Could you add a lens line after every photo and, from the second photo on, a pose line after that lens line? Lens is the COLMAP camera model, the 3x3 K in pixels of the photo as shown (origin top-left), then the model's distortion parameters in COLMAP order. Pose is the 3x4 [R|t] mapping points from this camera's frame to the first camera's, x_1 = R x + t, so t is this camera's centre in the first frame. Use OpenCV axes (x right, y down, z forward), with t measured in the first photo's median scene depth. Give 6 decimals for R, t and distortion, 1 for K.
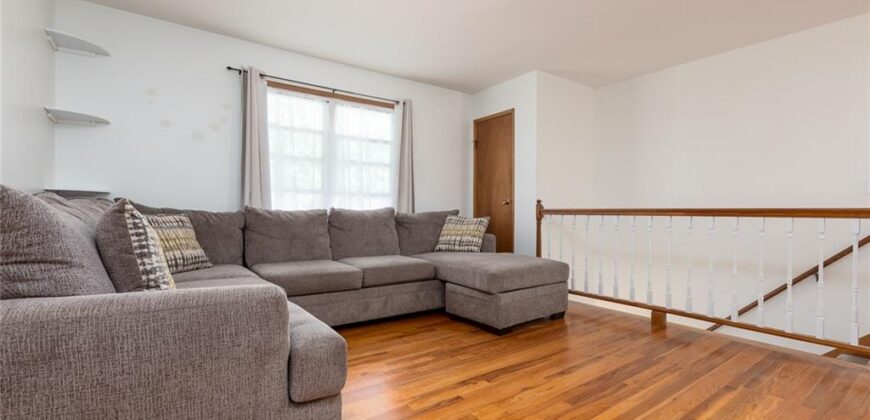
lens RADIAL K [[384.3, 0, 436.7], [0, 384.3, 205.9], [0, 0, 1]] dist [0.003637, -0.000691]
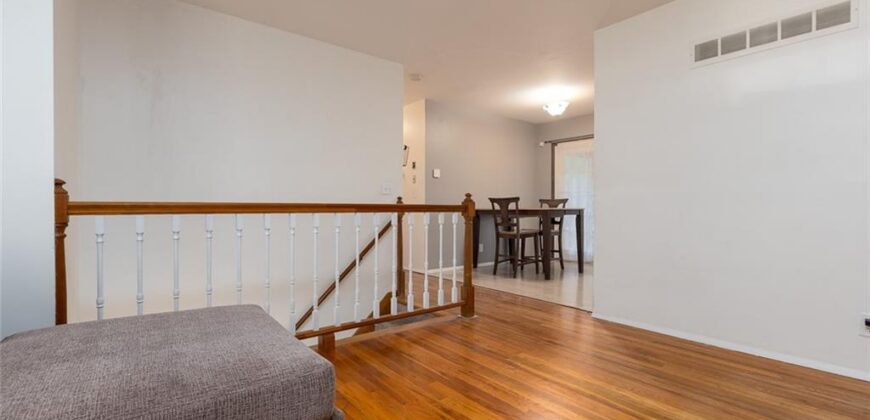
lens RADIAL K [[384.3, 0, 435.7], [0, 384.3, 212.7], [0, 0, 1]] dist [0.003637, -0.000691]
pose [[-0.054780, -0.013378, 0.998409, -0.220435], [-0.014592, 0.999814, 0.012596, 0.011909], [-0.998392, -0.013879, -0.054965, 0.823650]]
